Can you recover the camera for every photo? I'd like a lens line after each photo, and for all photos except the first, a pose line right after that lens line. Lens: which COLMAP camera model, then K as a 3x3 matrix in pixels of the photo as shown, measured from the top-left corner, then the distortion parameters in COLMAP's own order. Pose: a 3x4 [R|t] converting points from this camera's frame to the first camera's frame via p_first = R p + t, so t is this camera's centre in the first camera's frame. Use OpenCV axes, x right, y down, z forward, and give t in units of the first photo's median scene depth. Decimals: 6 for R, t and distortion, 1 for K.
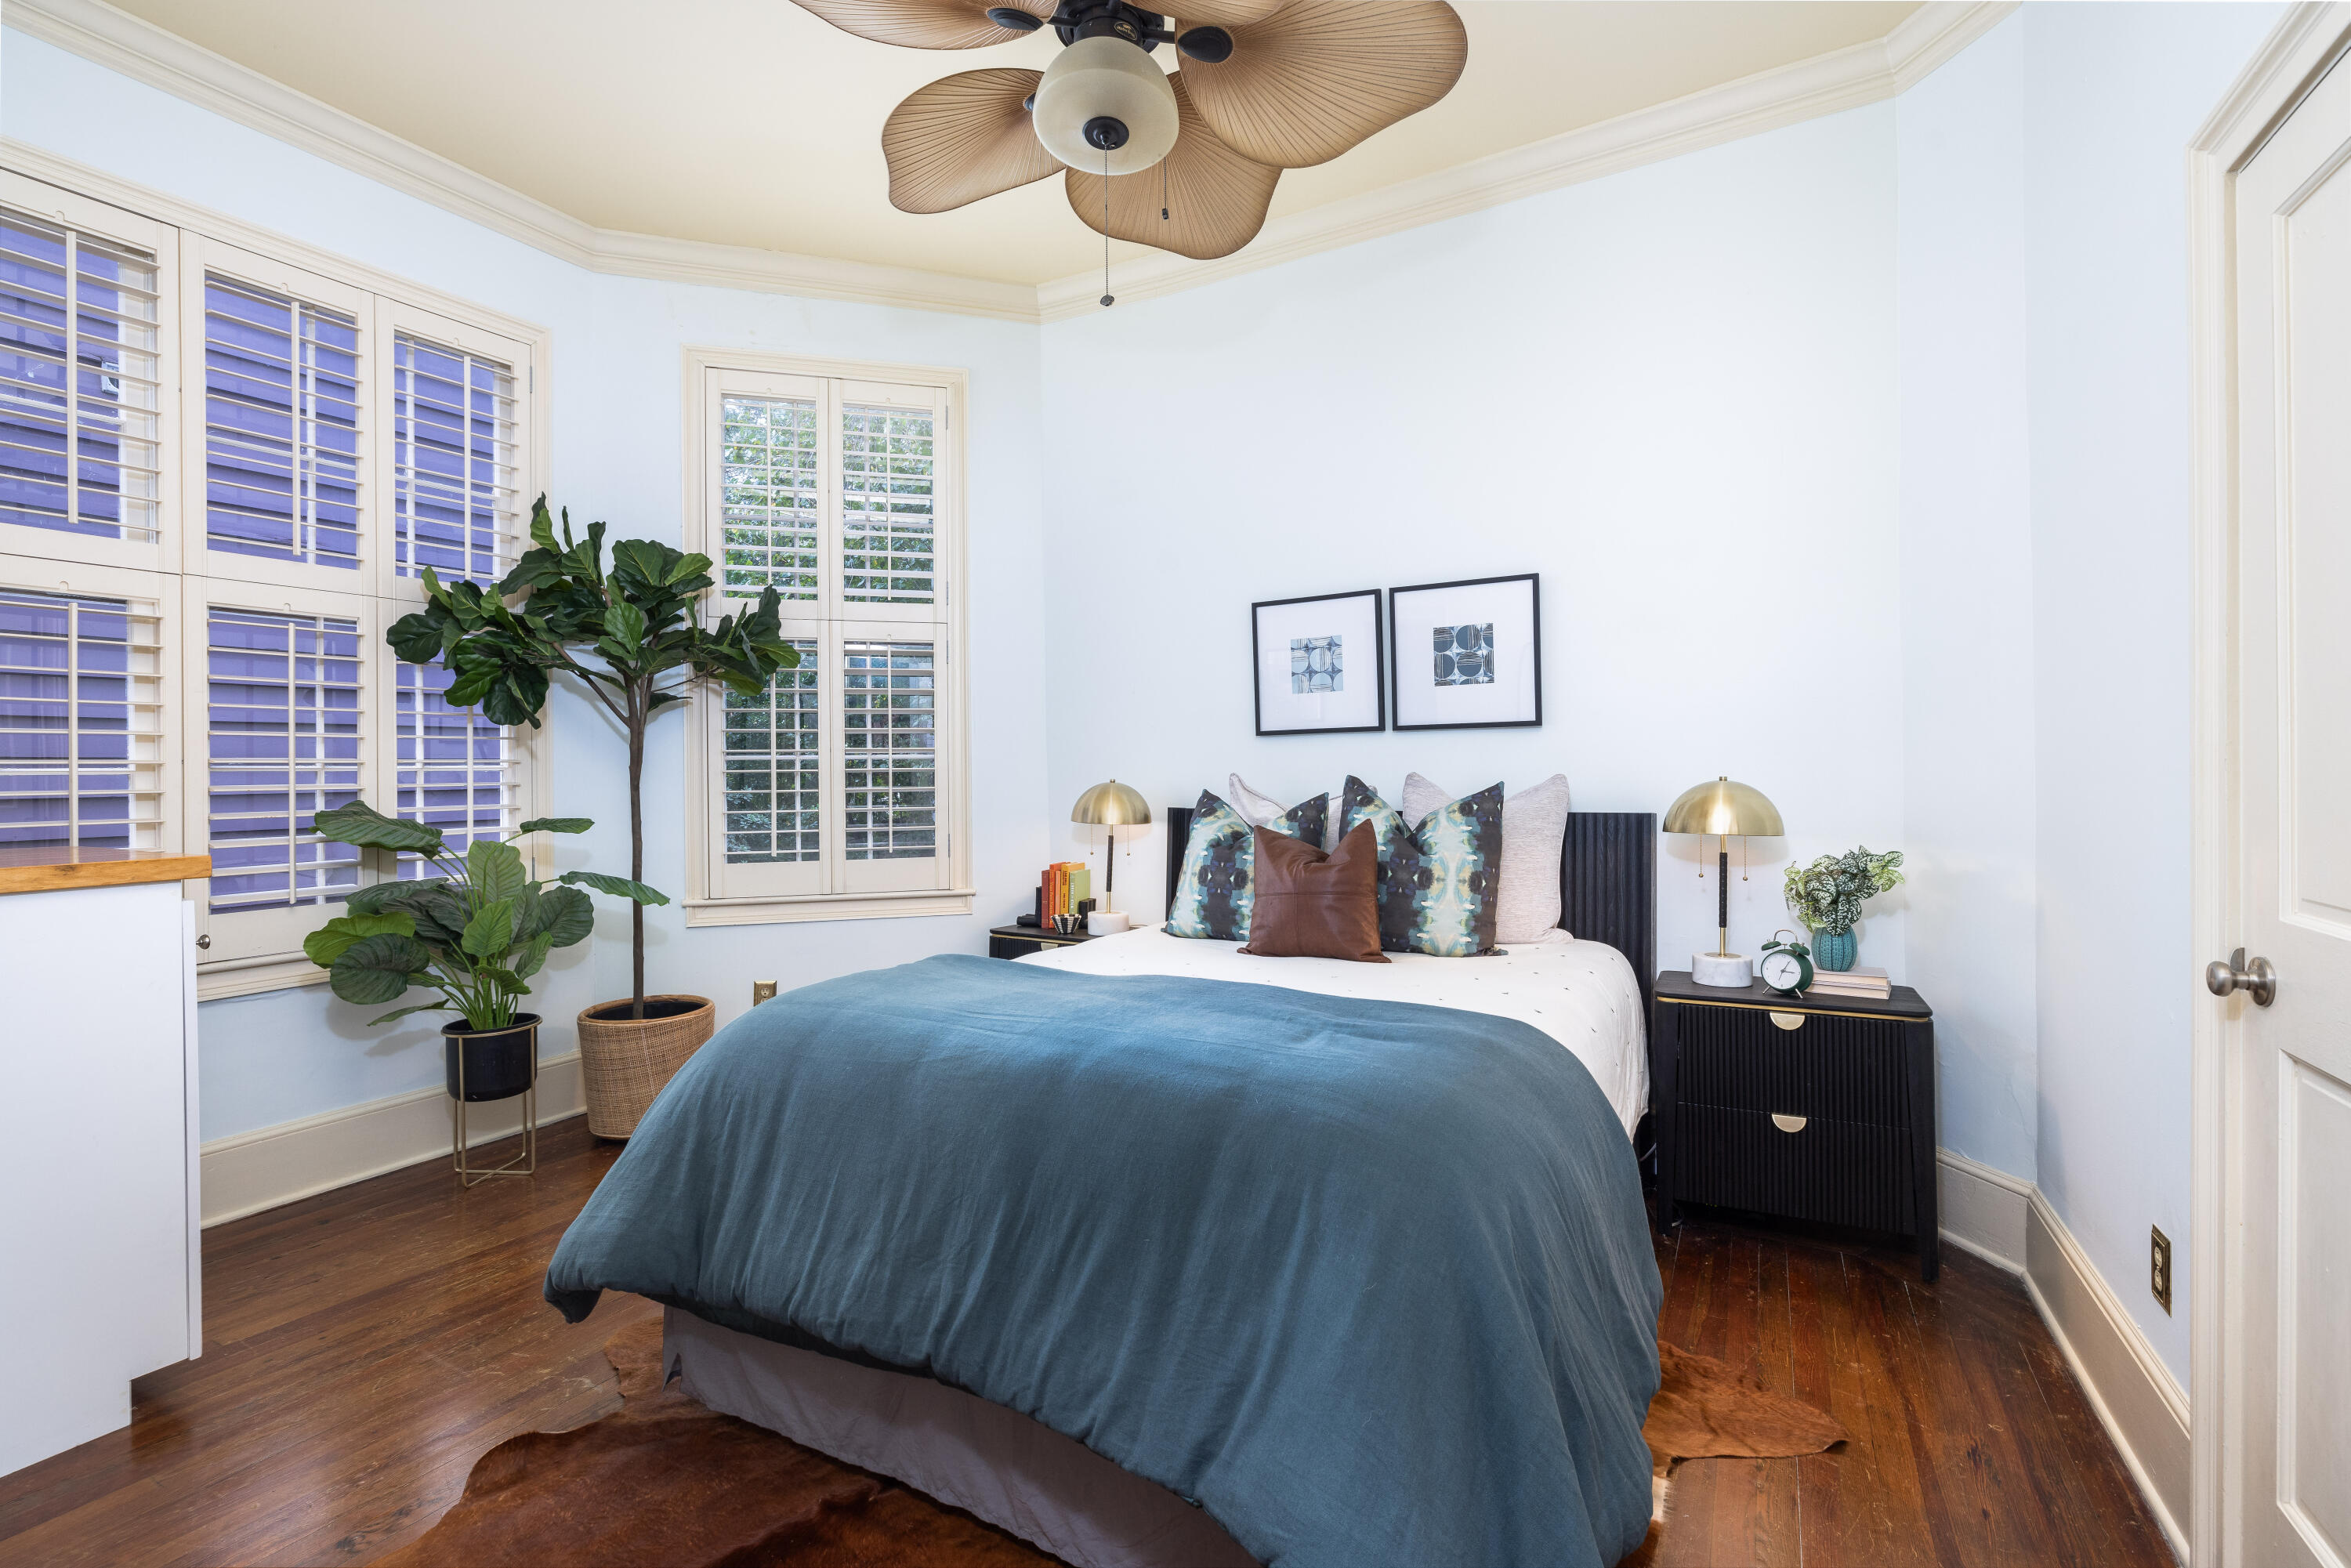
lens RADIAL K [[1063.4, 0, 1183.8], [0, 1063.4, 774.8], [0, 0, 1]] dist [-0.000138, -0.000034]
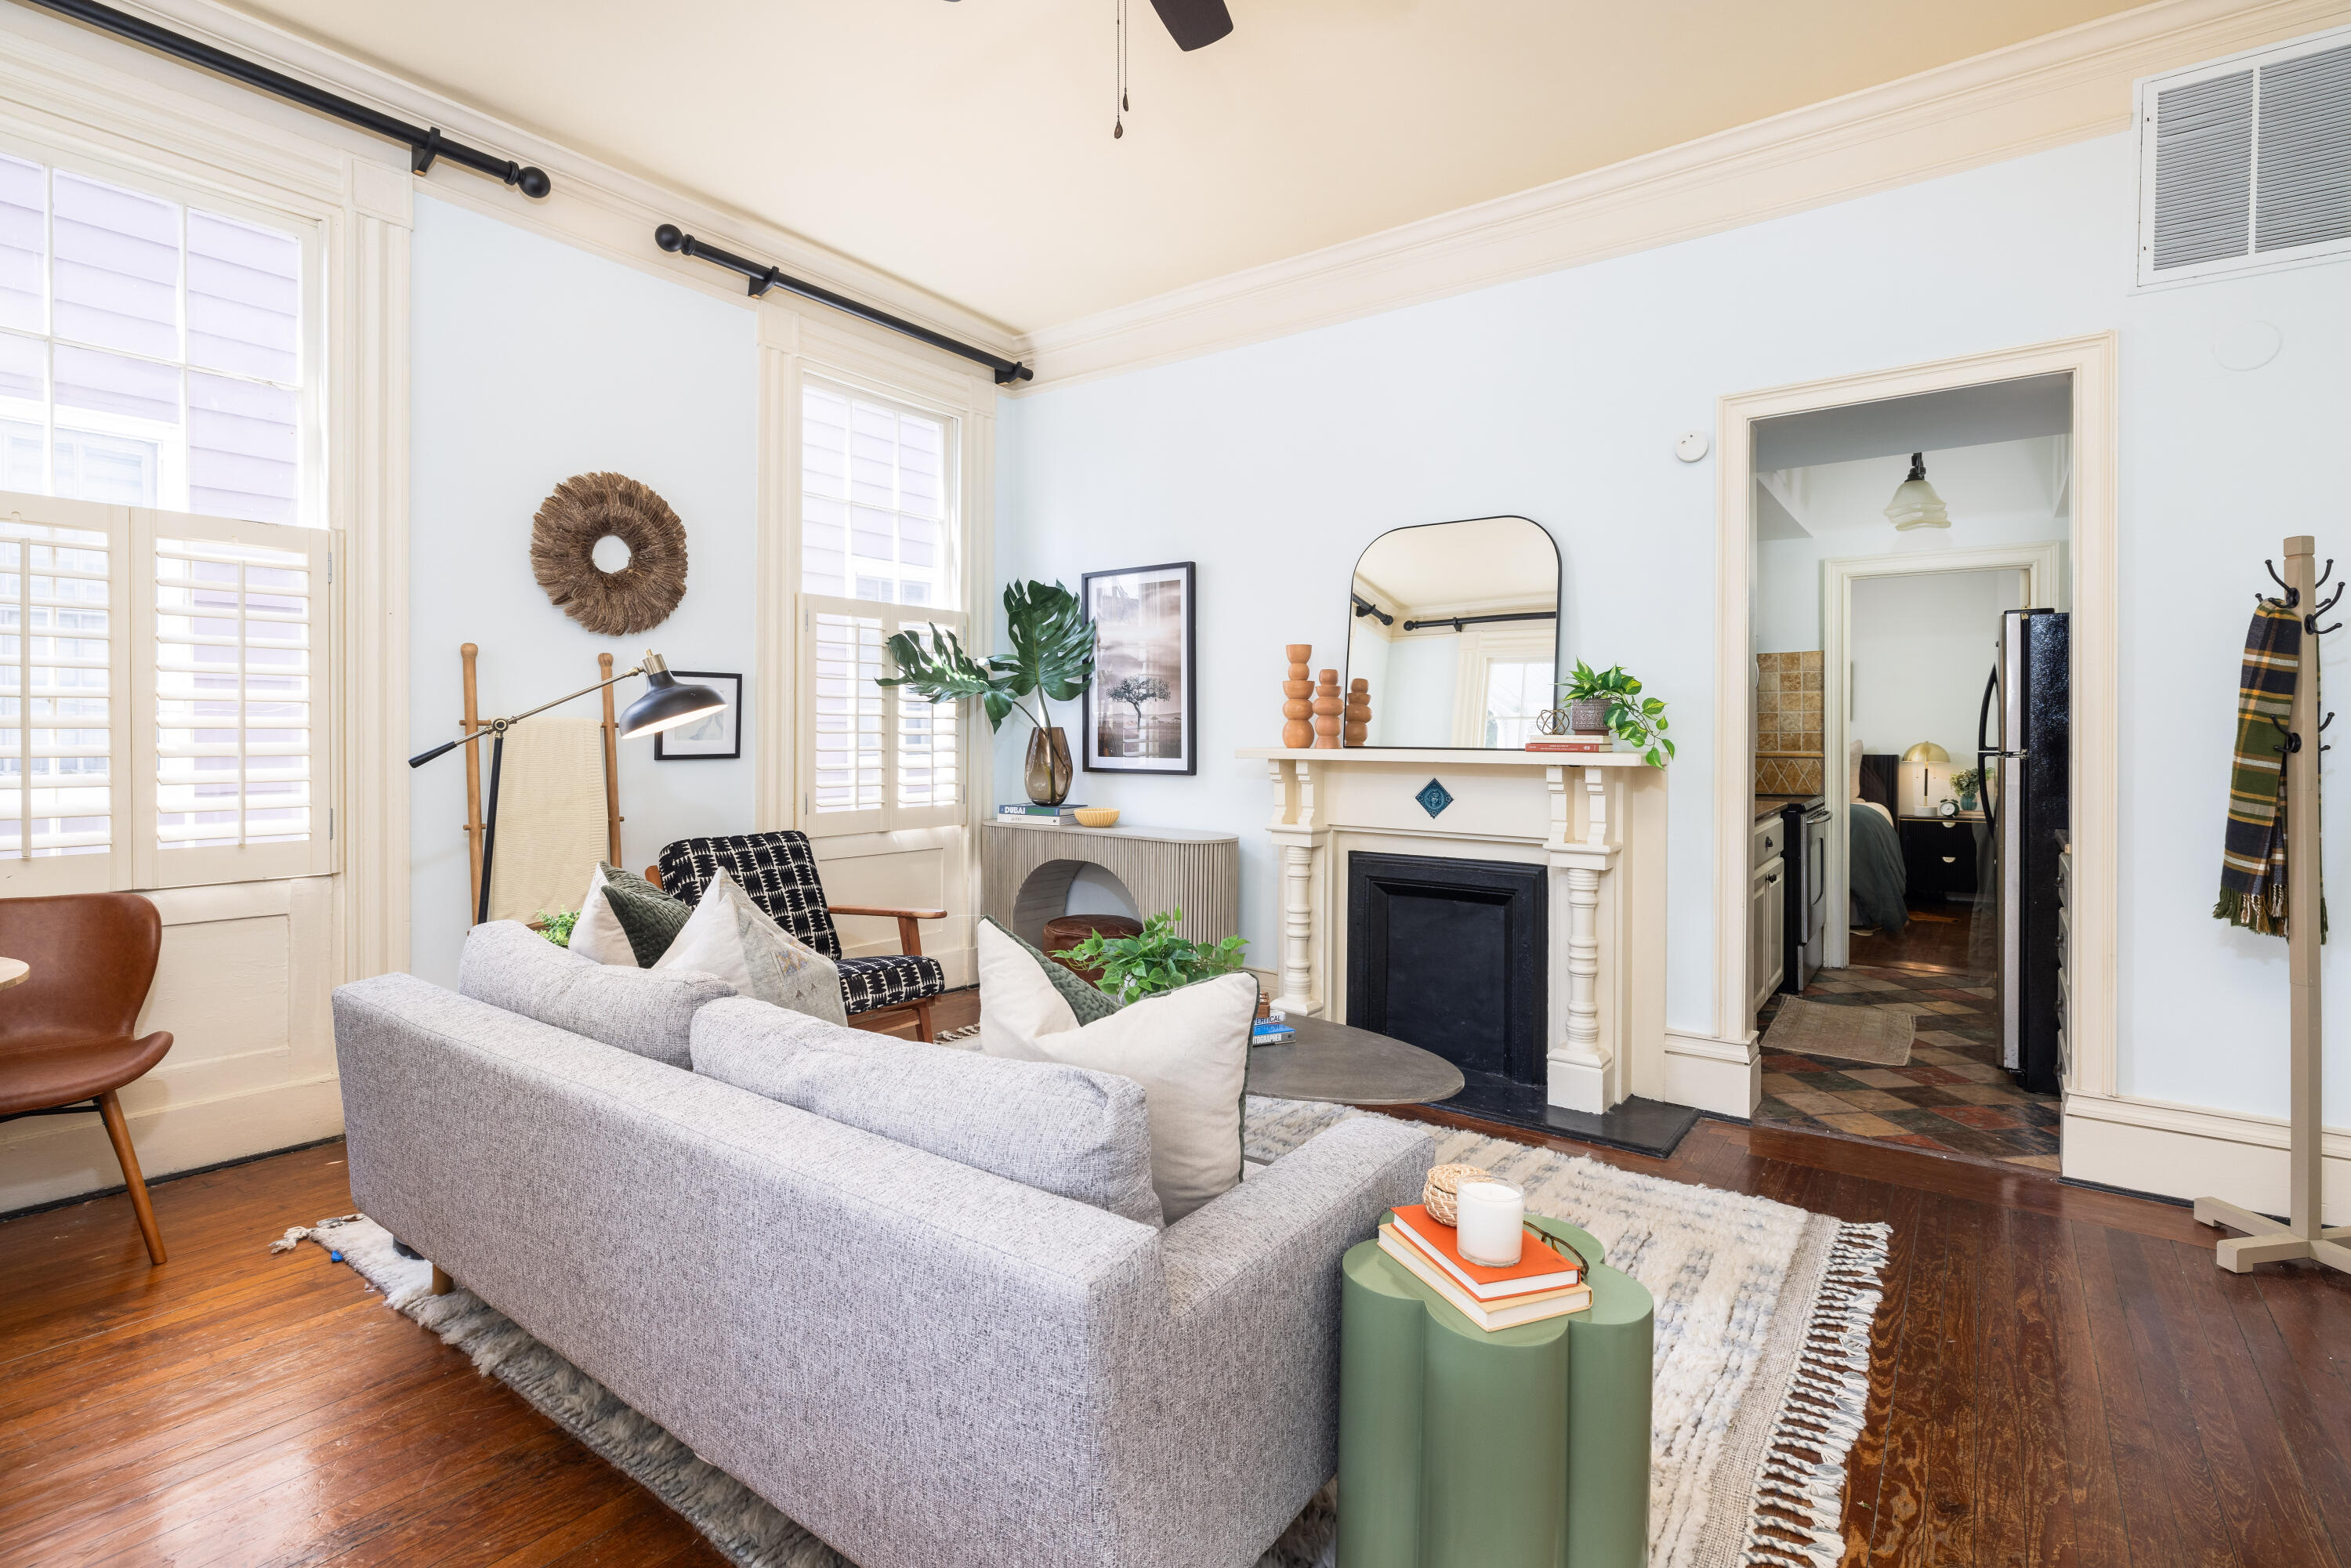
lens RADIAL K [[1137.1, 0, 1160.9], [0, 1137.1, 756.3], [0, 0, 1]] dist [-0.000445, 0.000037]
pose [[0.989408, 0.012545, -0.144617, -1.010349], [-0.010926, 0.999868, 0.011984, 0.026329], [0.144748, -0.010277, 0.989415, -2.157114]]
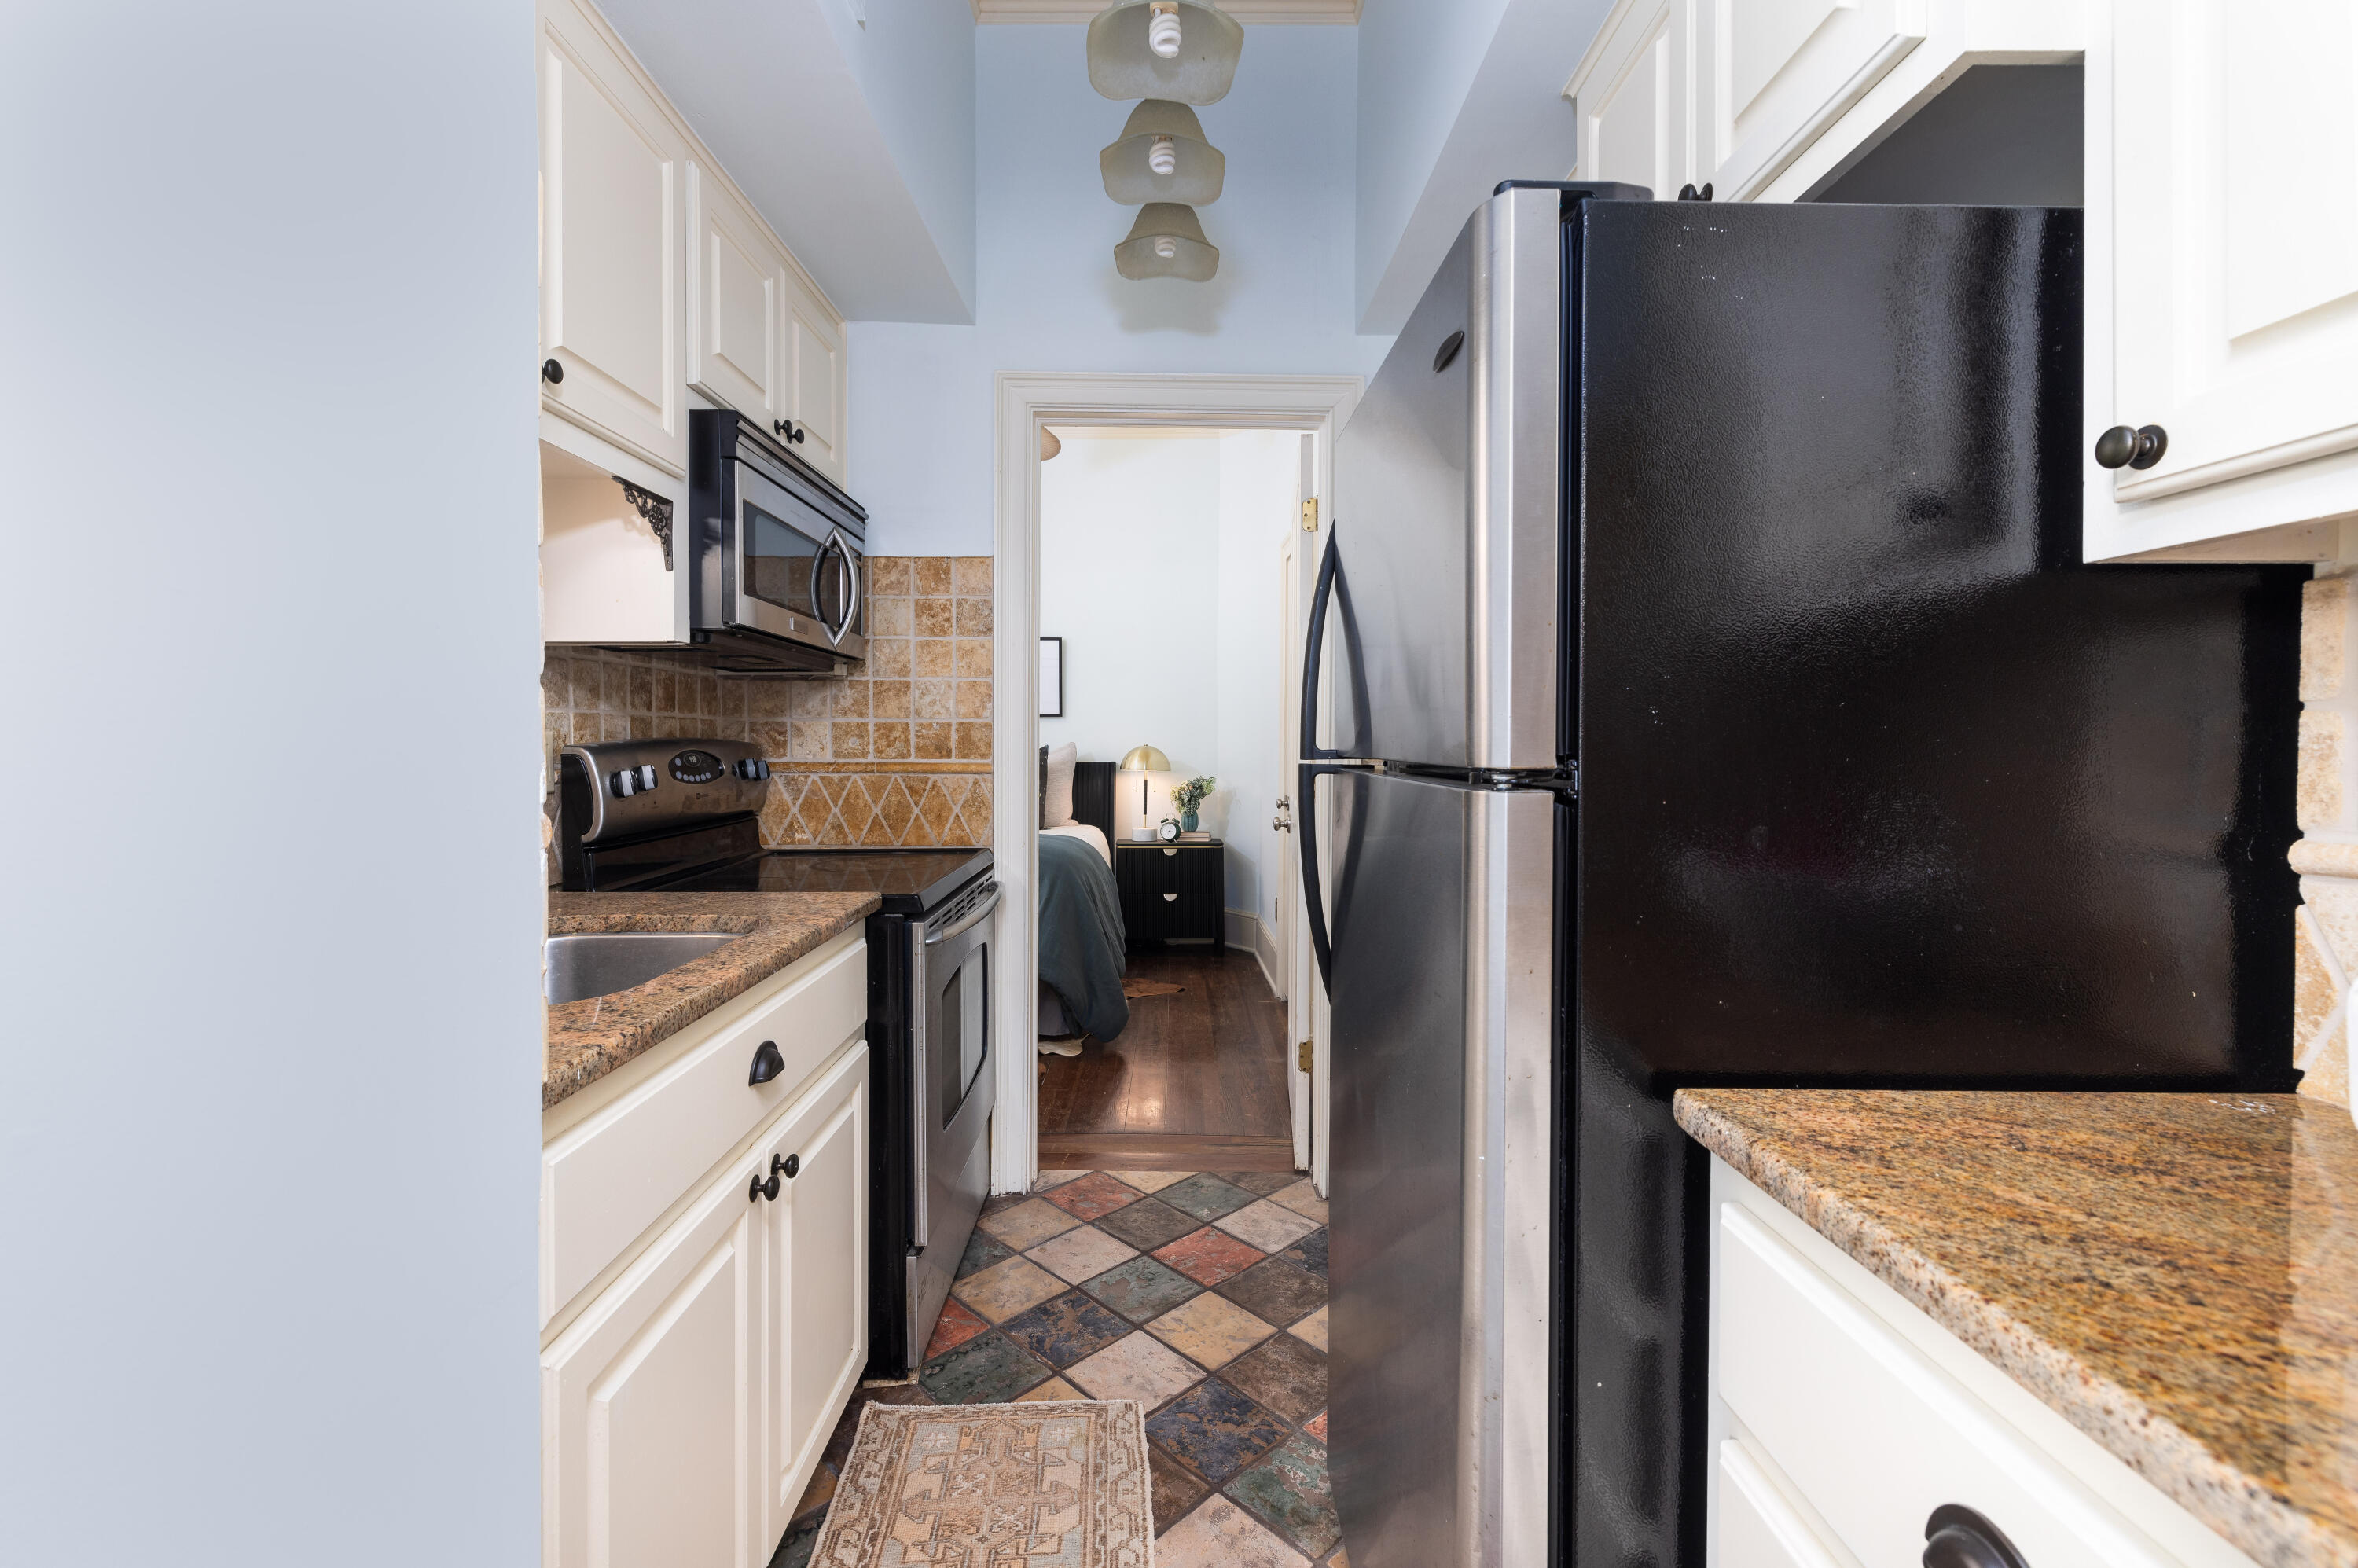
lens RADIAL K [[1007.1, 0, 1178.4], [0, 1007.1, 763.9], [0, 0, 1]] dist [-0.000694, 0.000001]
pose [[0.878874, 0.009694, 0.476956, -0.395573], [-0.015234, 0.999854, 0.007750, 0.023790], [-0.476811, -0.014077, 0.878893, -0.797914]]
